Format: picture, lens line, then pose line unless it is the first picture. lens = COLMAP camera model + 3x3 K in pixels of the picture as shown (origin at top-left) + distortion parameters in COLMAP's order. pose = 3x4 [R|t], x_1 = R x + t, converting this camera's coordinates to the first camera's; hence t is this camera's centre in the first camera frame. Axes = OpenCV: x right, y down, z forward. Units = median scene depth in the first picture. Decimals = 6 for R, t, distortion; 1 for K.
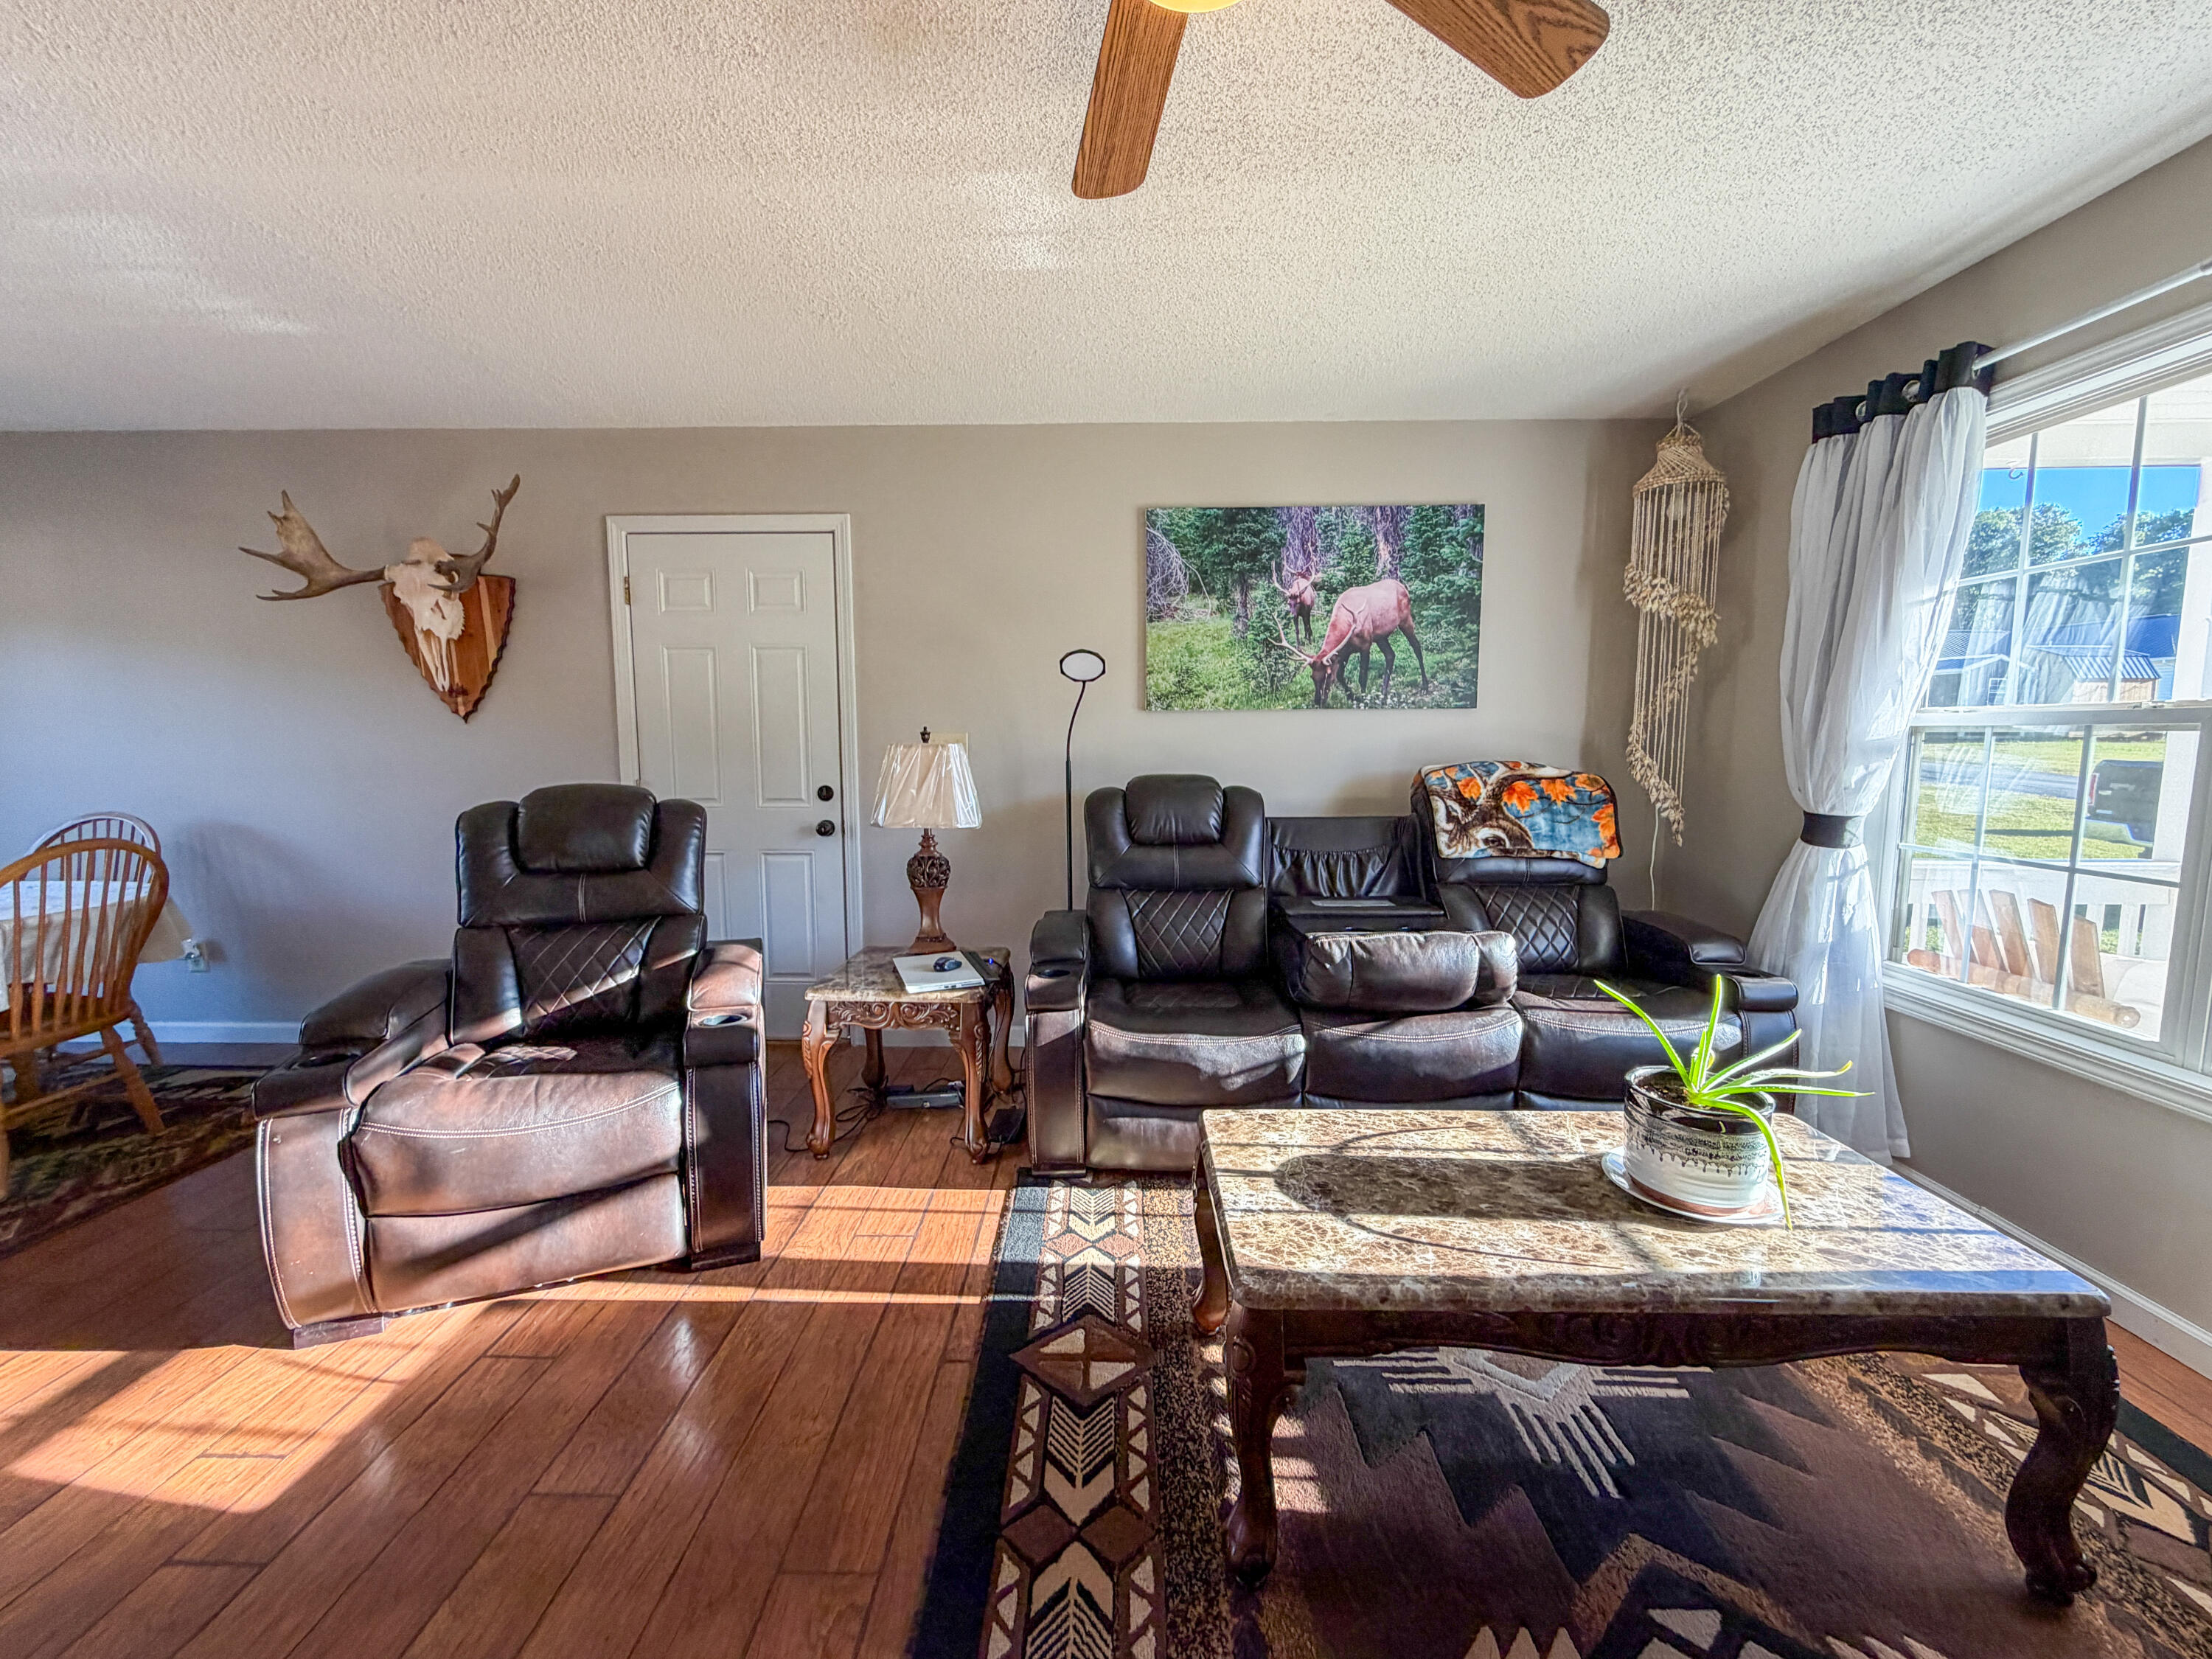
lens RADIAL K [[888.0, 0, 1106.8], [0, 888.0, 825.3], [0, 0, 1]] dist [-0.000319, 0.000343]
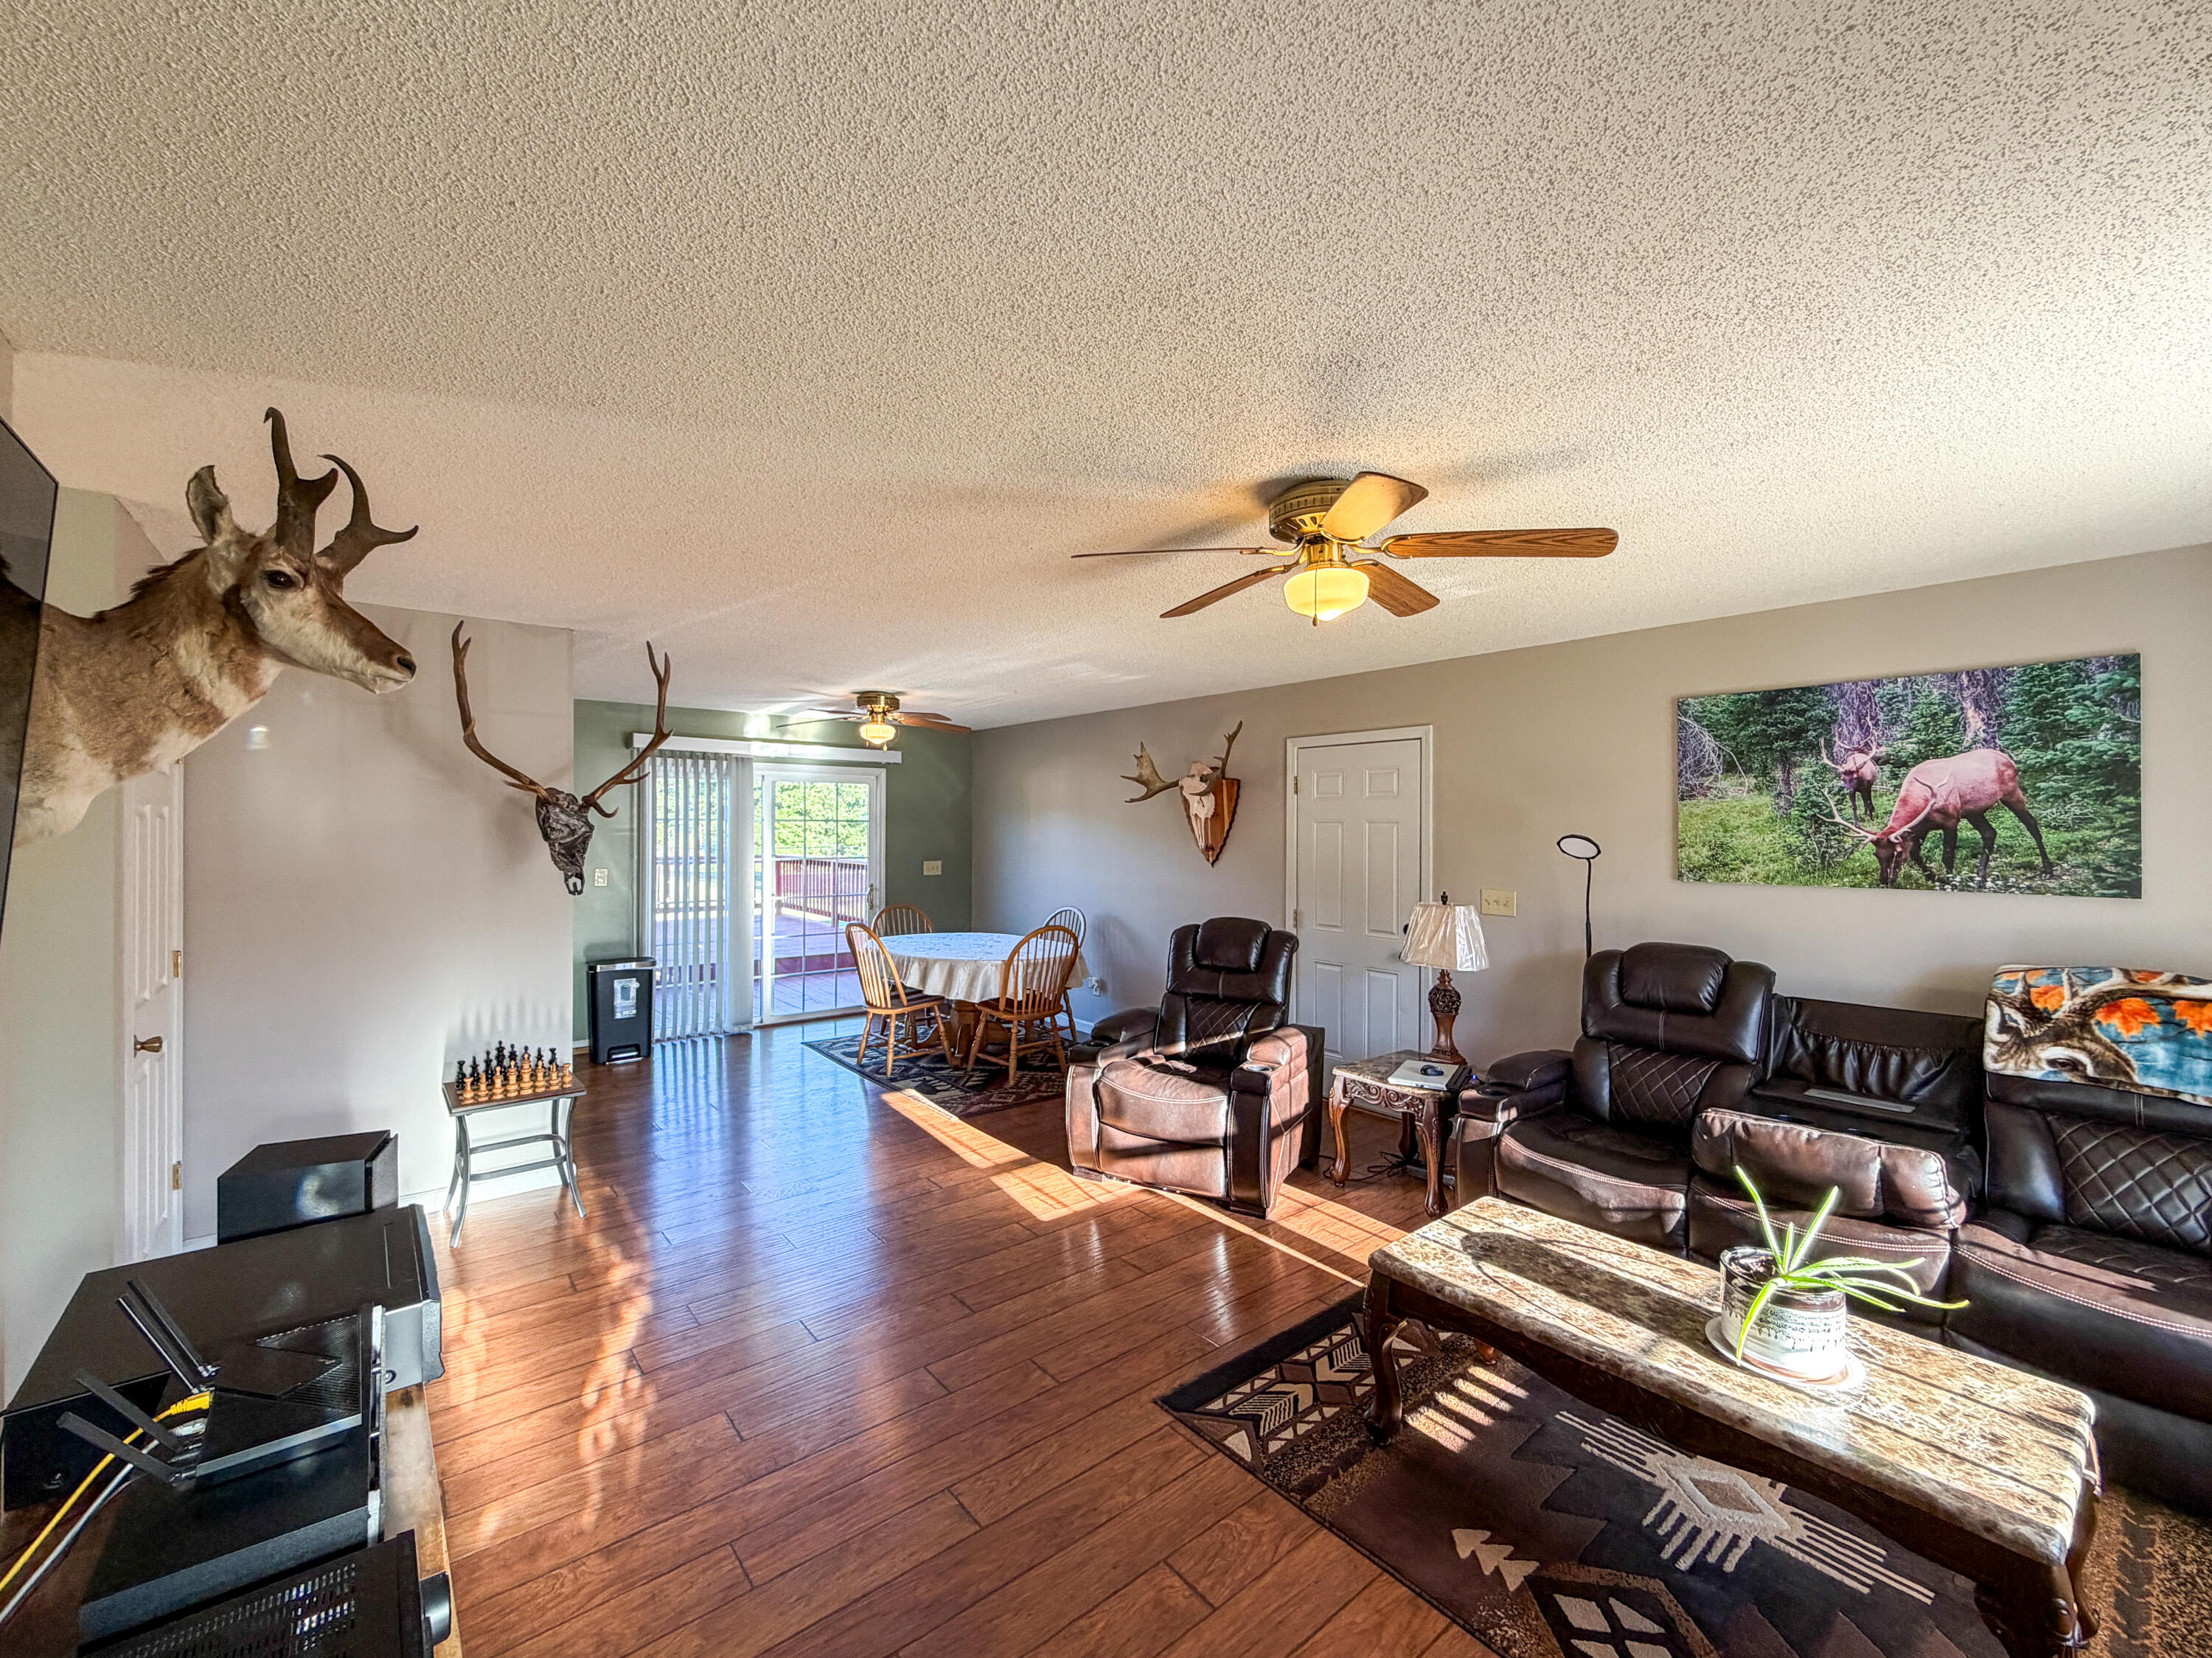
lens RADIAL K [[888.0, 0, 1098.1], [0, 888.0, 826.6], [0, 0, 1]] dist [-0.000319, 0.000343]
pose [[0.647893, 0.001607, -0.761730, 0.510778], [-0.083449, 0.994129, -0.068881, -0.076785], [0.757146, 0.108194, 0.644223, -0.294965]]
